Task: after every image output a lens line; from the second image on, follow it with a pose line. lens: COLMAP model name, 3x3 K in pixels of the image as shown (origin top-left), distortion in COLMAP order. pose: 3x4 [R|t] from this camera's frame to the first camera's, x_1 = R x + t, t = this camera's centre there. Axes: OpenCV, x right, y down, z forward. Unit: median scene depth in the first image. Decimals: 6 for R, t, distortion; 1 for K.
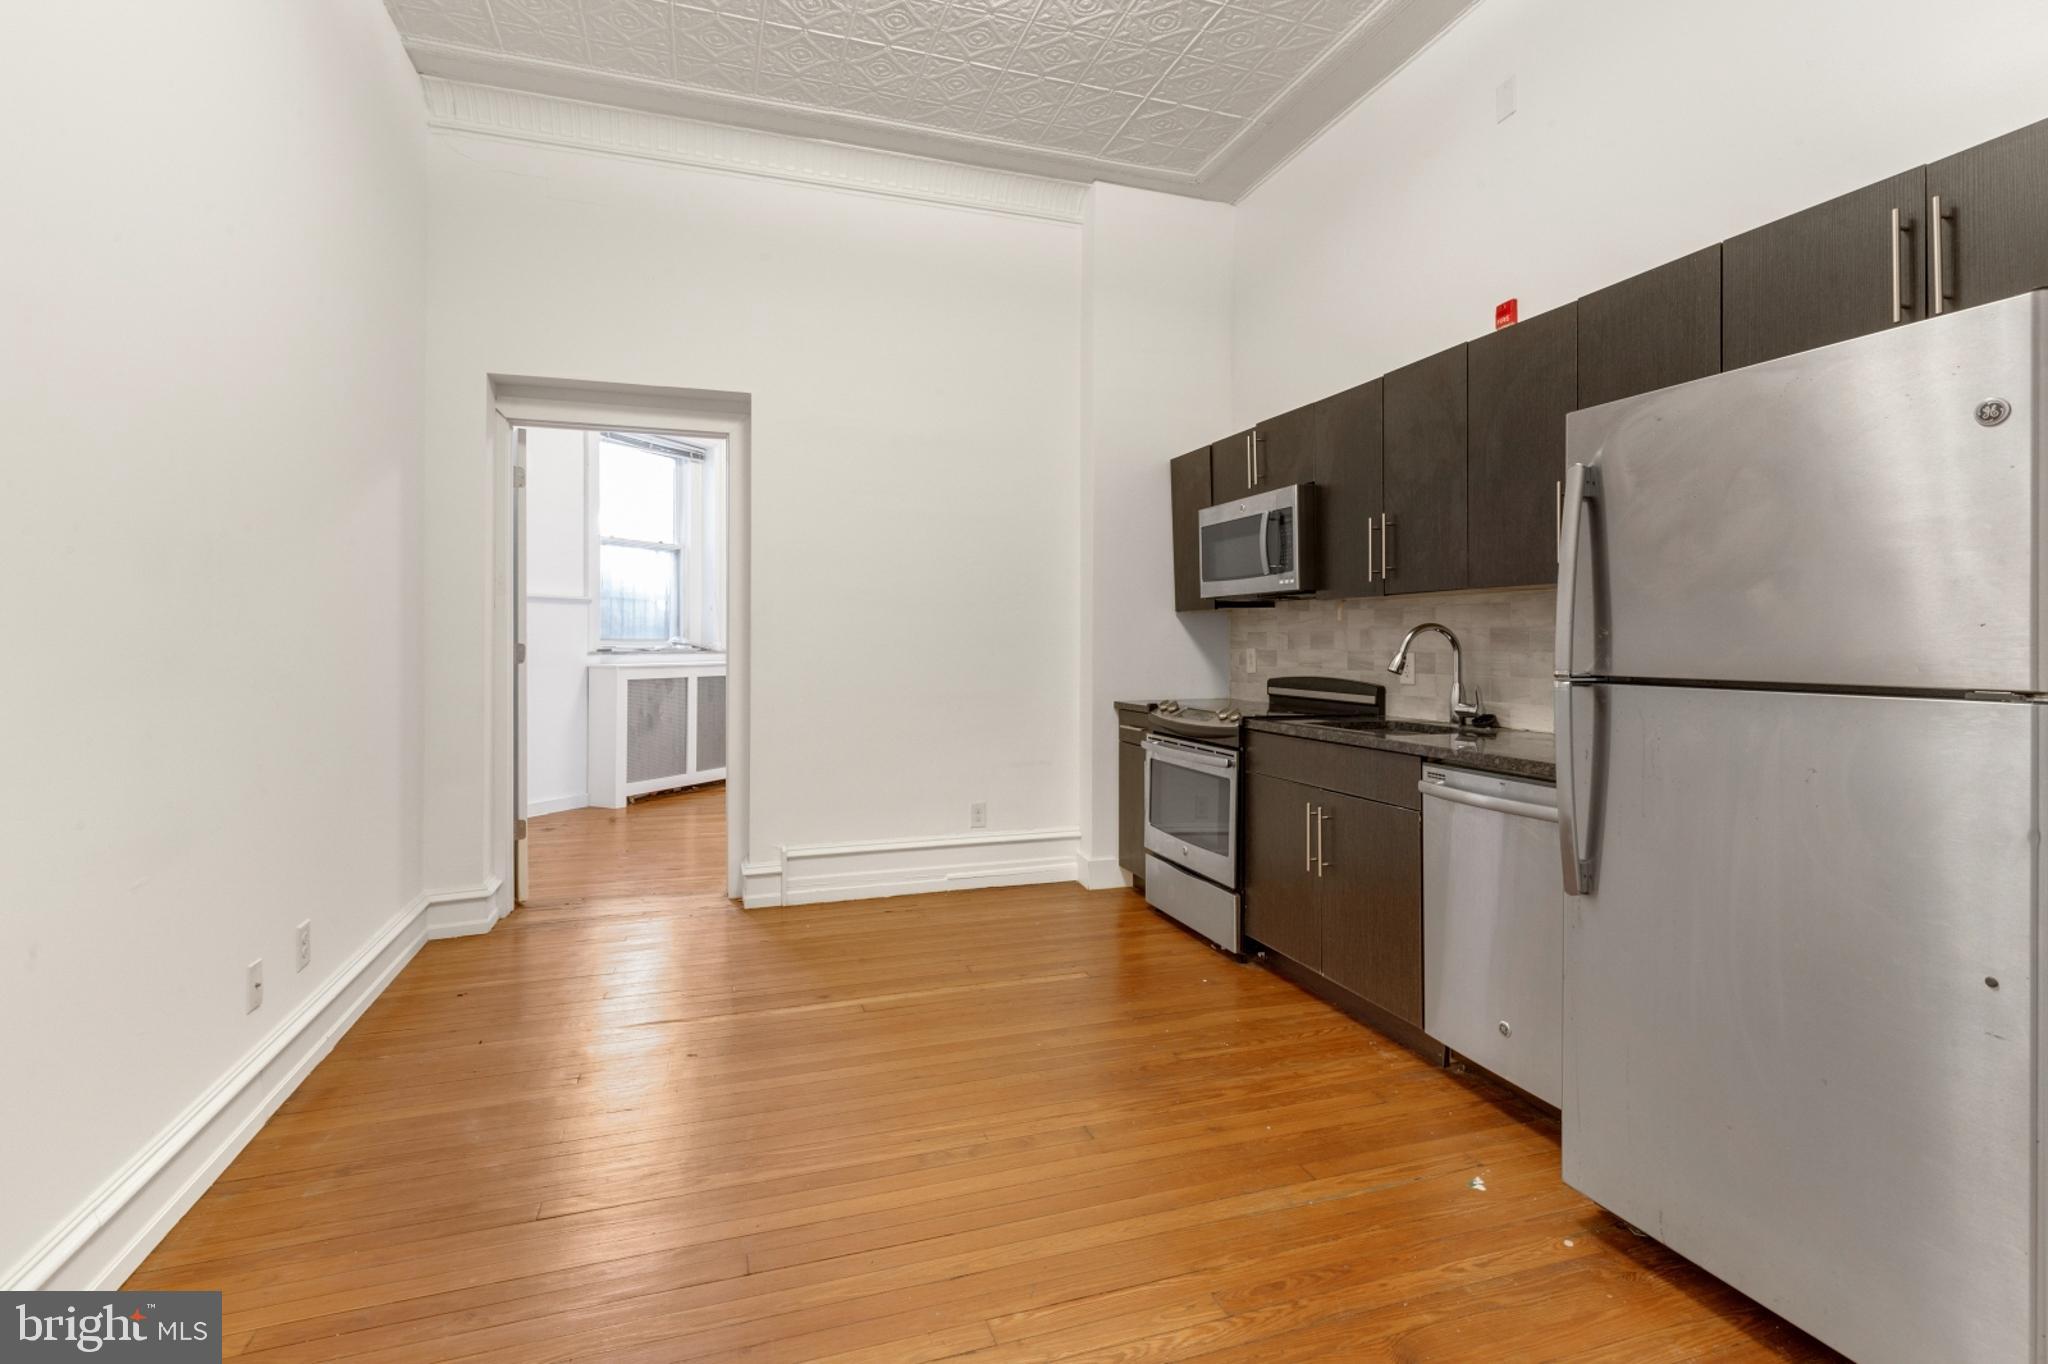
lens RADIAL K [[946.1, 0, 1004.9], [0, 946.1, 635.0], [0, 0, 1]] dist [0.007909, -0.000162]
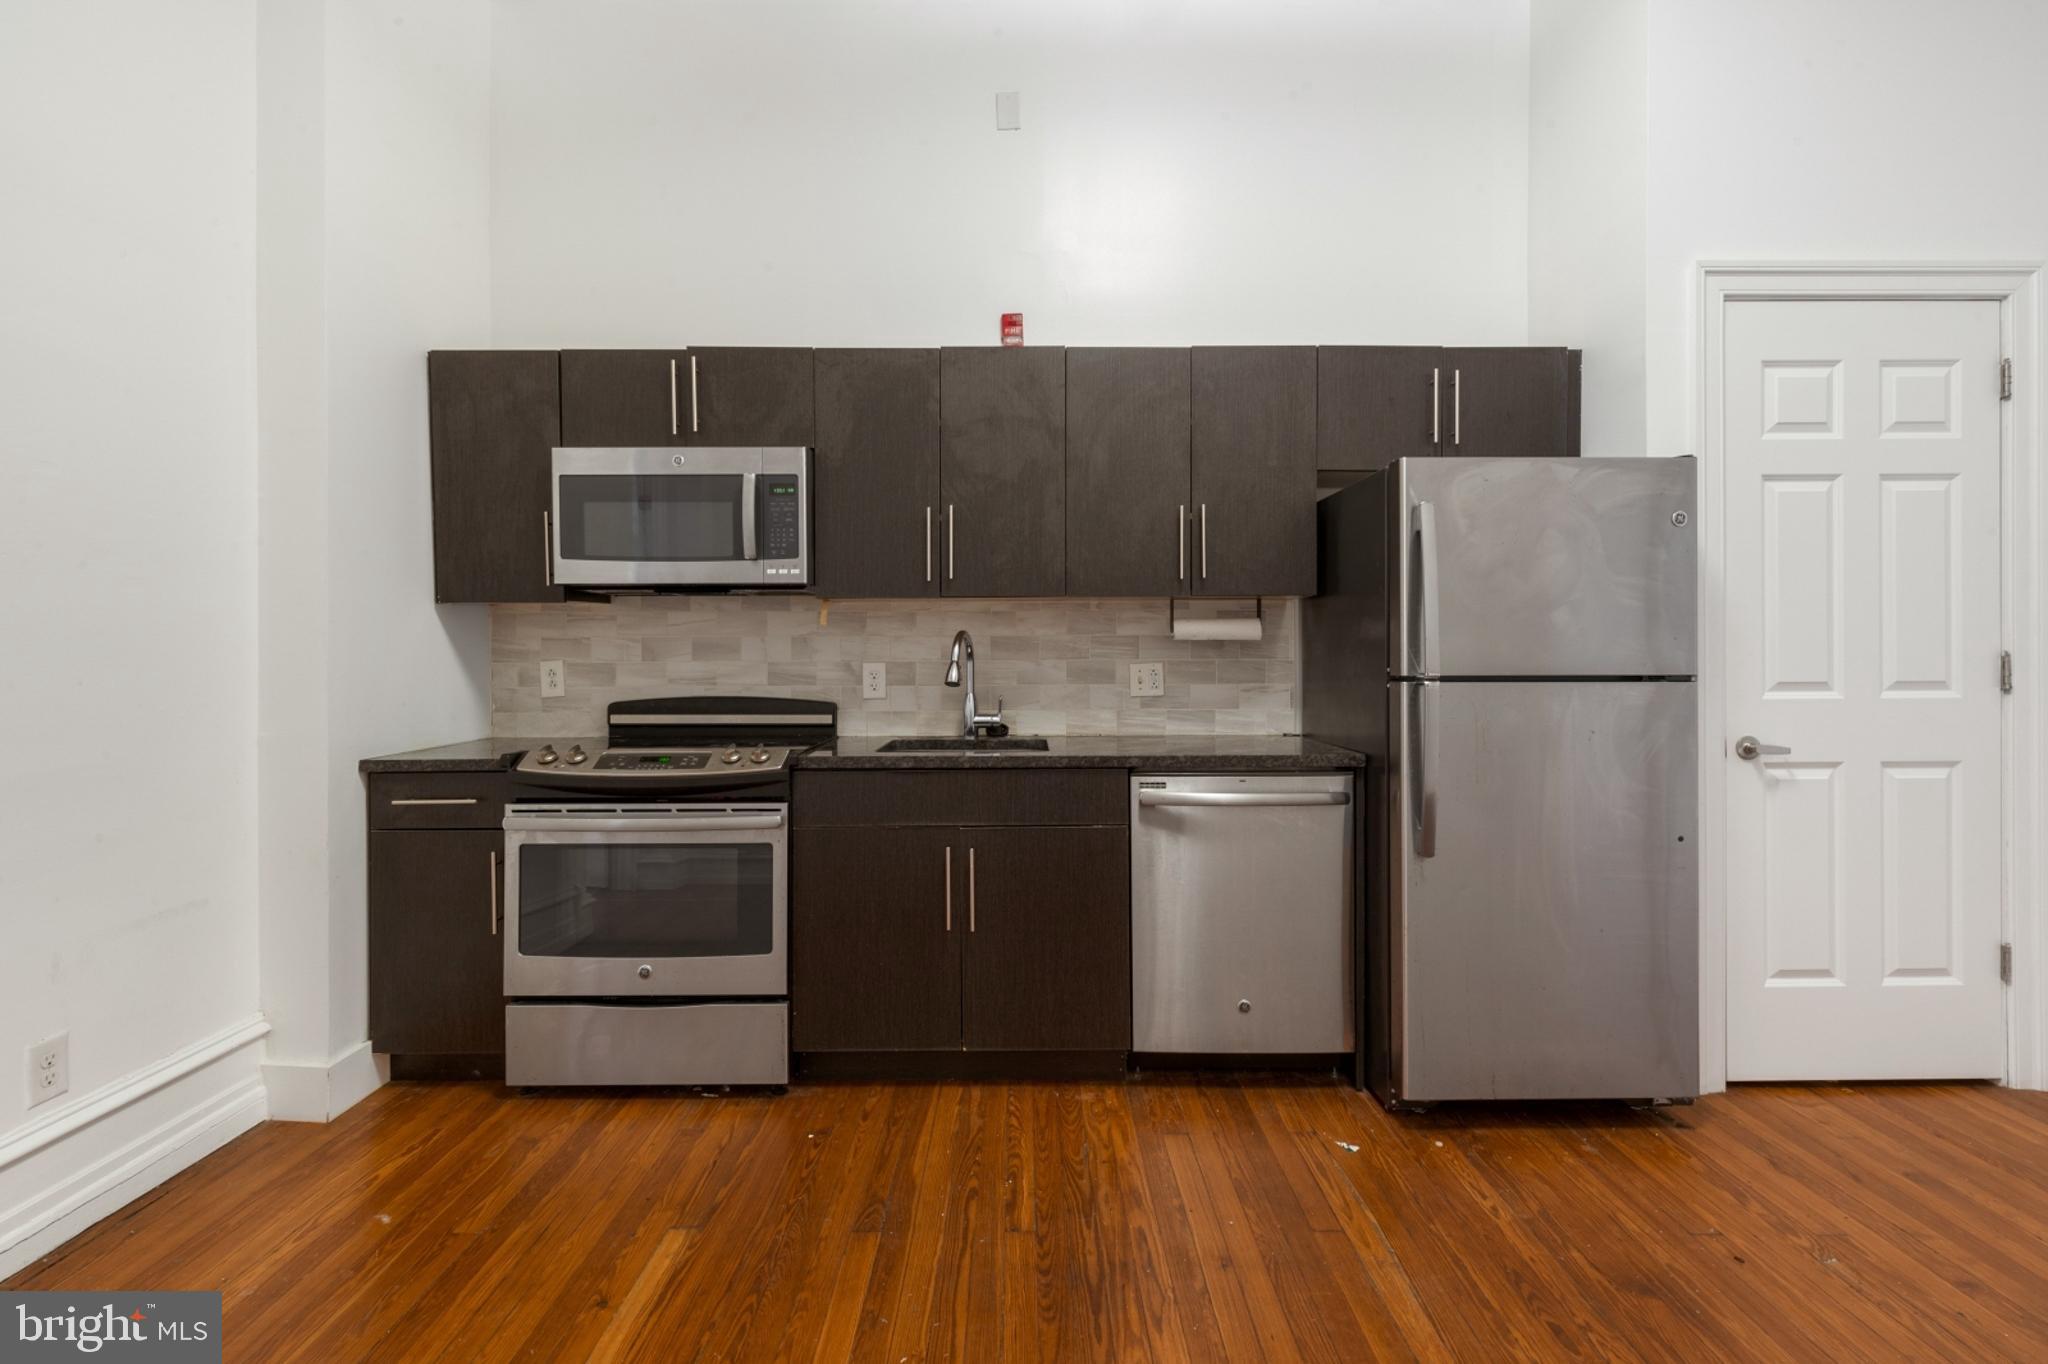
lens RADIAL K [[946.1, 0, 1023.1], [0, 946.1, 654.0], [0, 0, 1]] dist [0.007909, -0.000162]
pose [[0.304073, -0.002653, 0.952645, -0.382744], [-0.004400, 0.999982, 0.004189, 0.006128], [-0.952638, -0.005465, 0.304056, 0.605274]]
